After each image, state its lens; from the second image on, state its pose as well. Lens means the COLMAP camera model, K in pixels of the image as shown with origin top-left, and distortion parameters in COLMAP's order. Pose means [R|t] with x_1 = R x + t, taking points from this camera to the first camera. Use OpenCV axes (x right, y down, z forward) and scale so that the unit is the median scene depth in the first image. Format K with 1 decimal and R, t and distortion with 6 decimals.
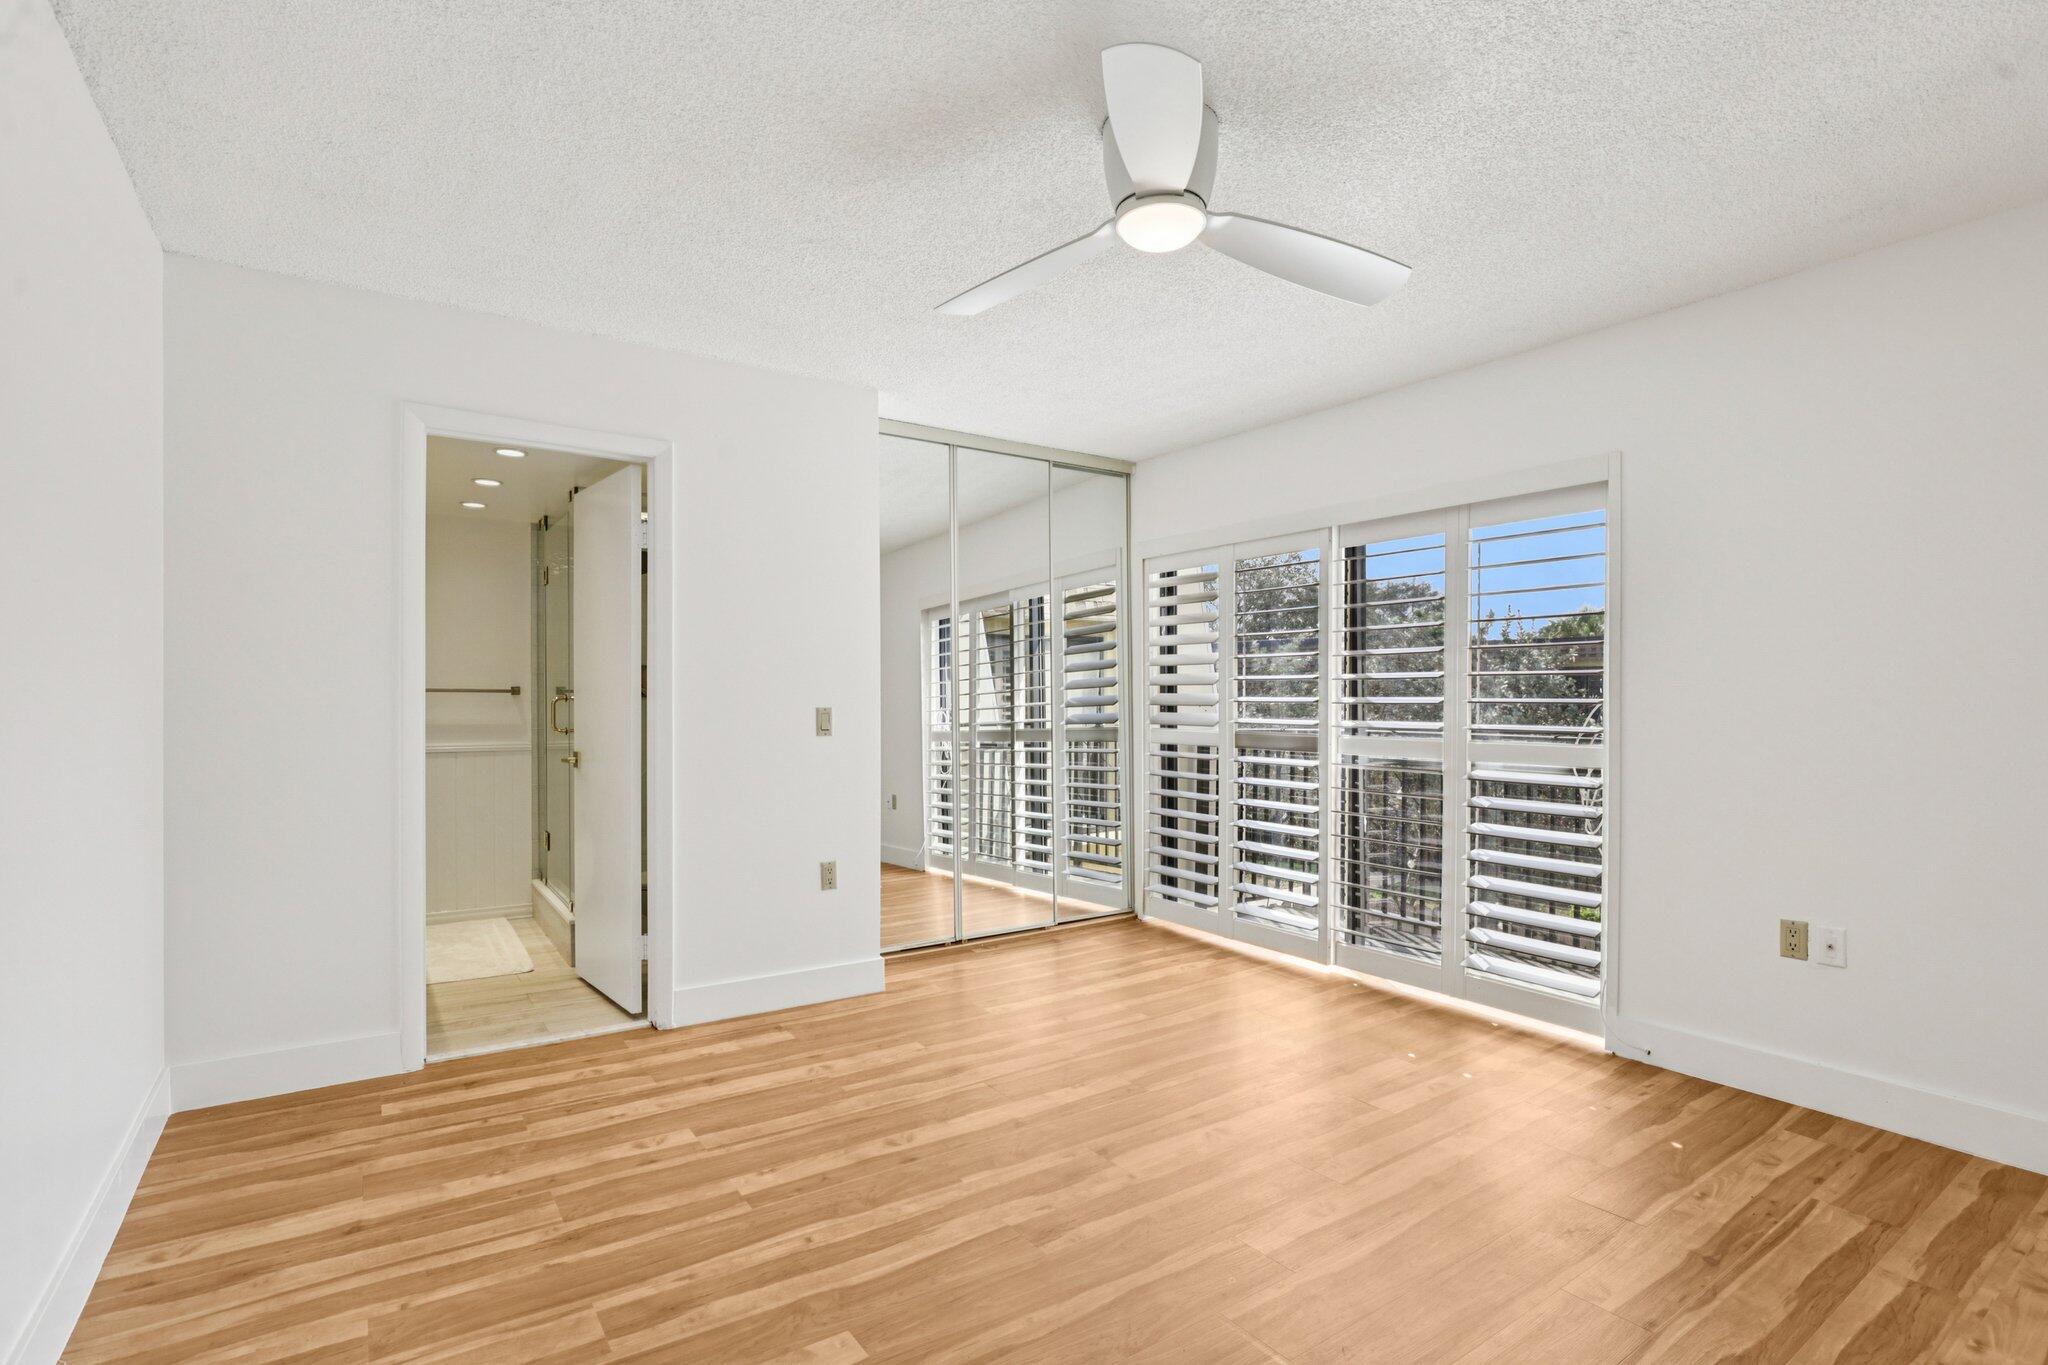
lens RADIAL K [[990.6, 0, 1034.7], [0, 990.6, 669.9], [0, 0, 1]] dist [-0.029709, 0.010662]
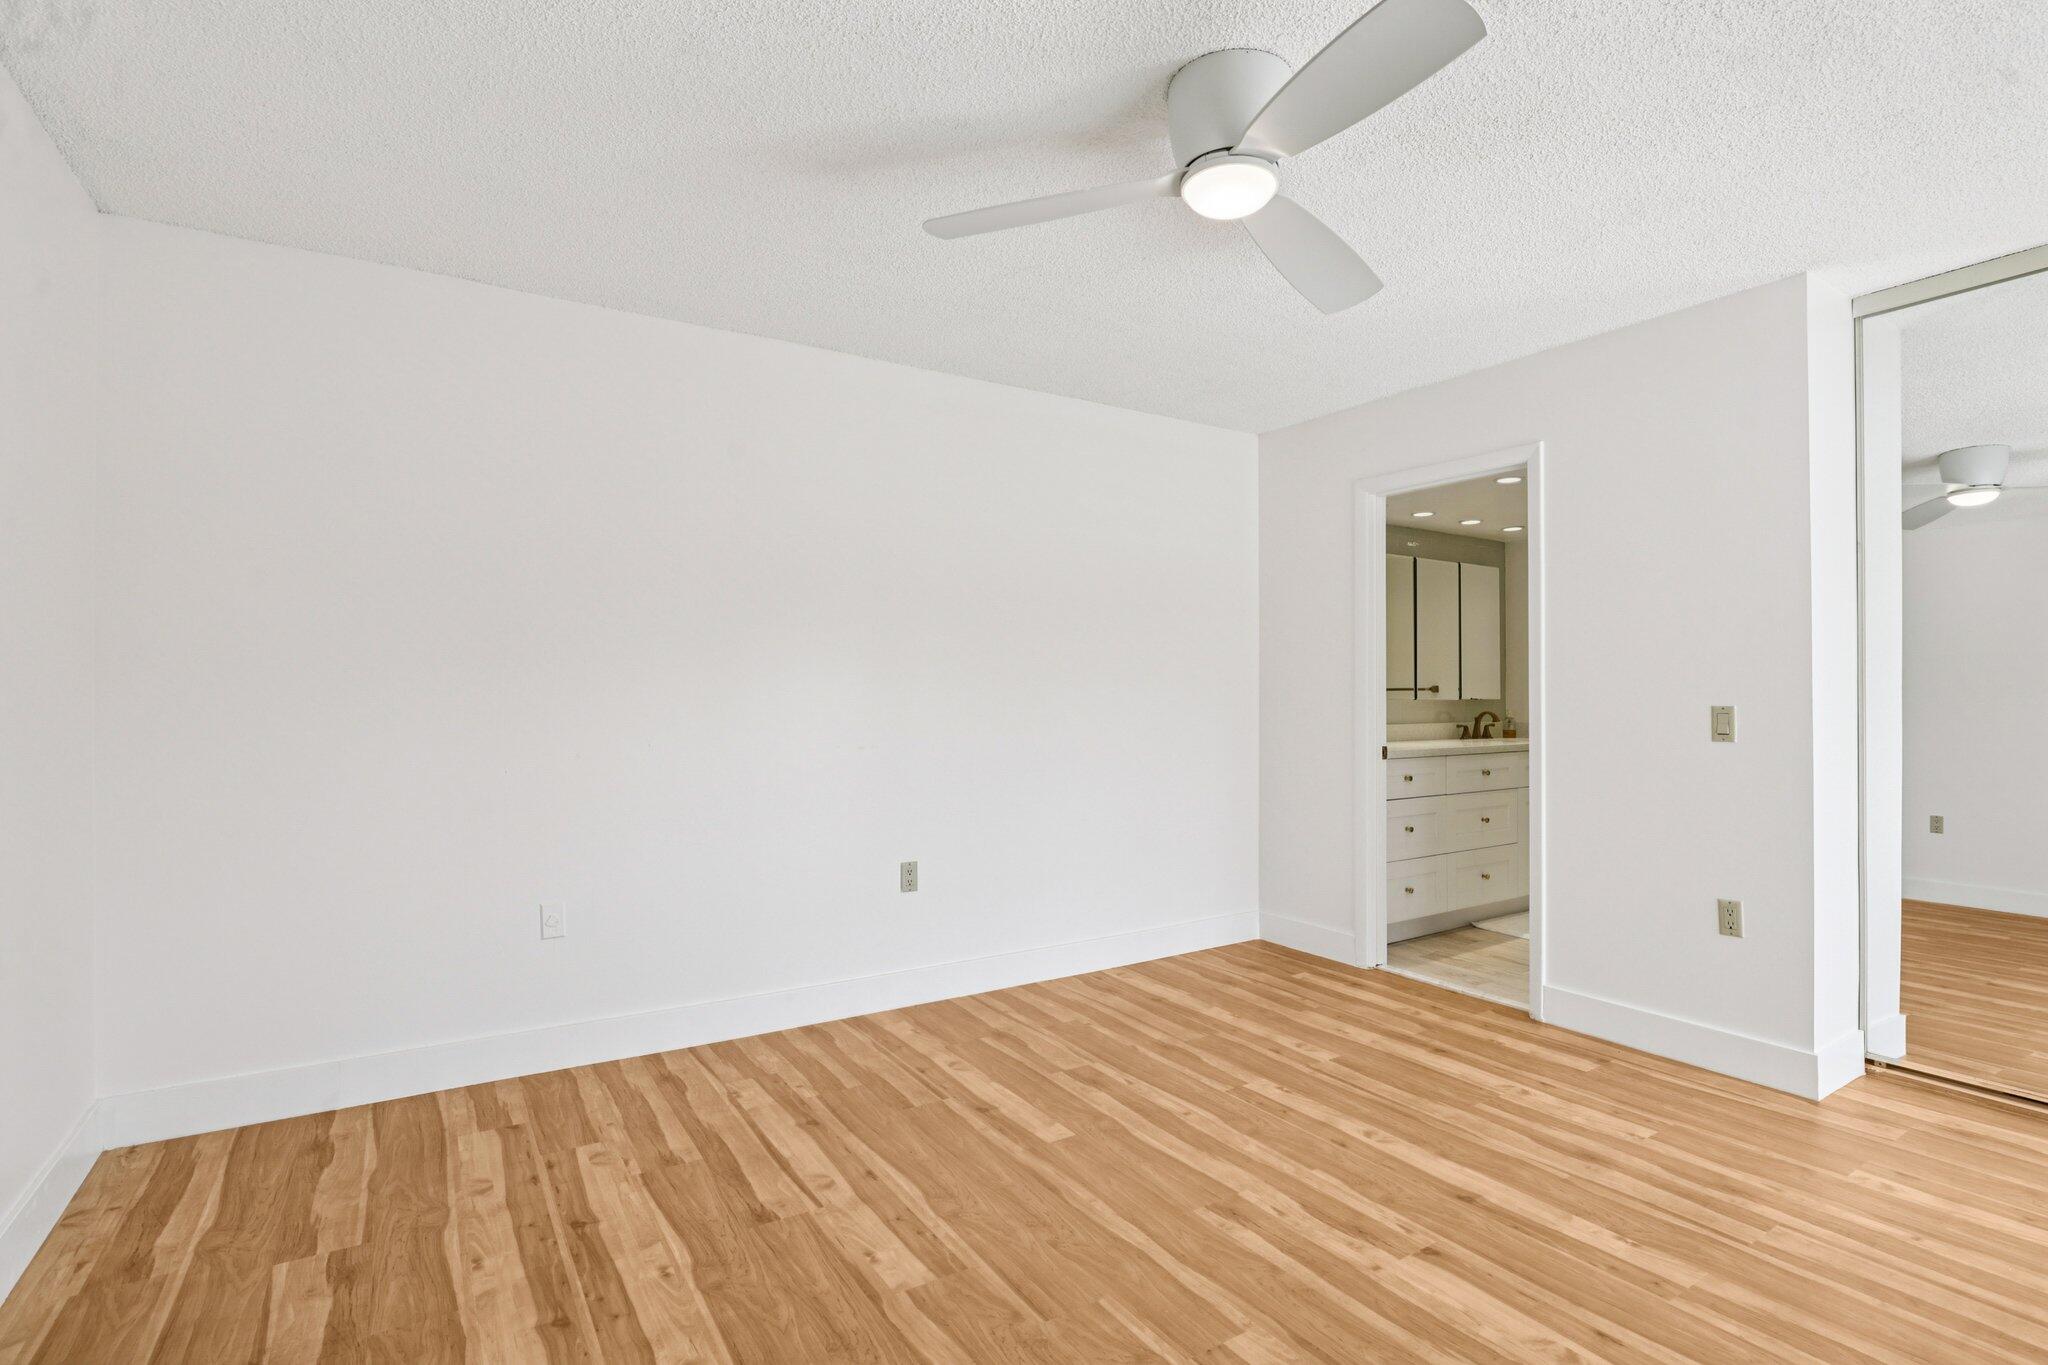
lens RADIAL K [[975.7, 0, 1035.9], [0, 975.7, 689.6], [0, 0, 1]] dist [-0.037595, 0.008855]
pose [[-0.030519, -0.005970, -0.999516, 0.819080], [0.025673, 0.999648, -0.006755, 0.021008], [0.999204, -0.025867, -0.030355, 0.665388]]
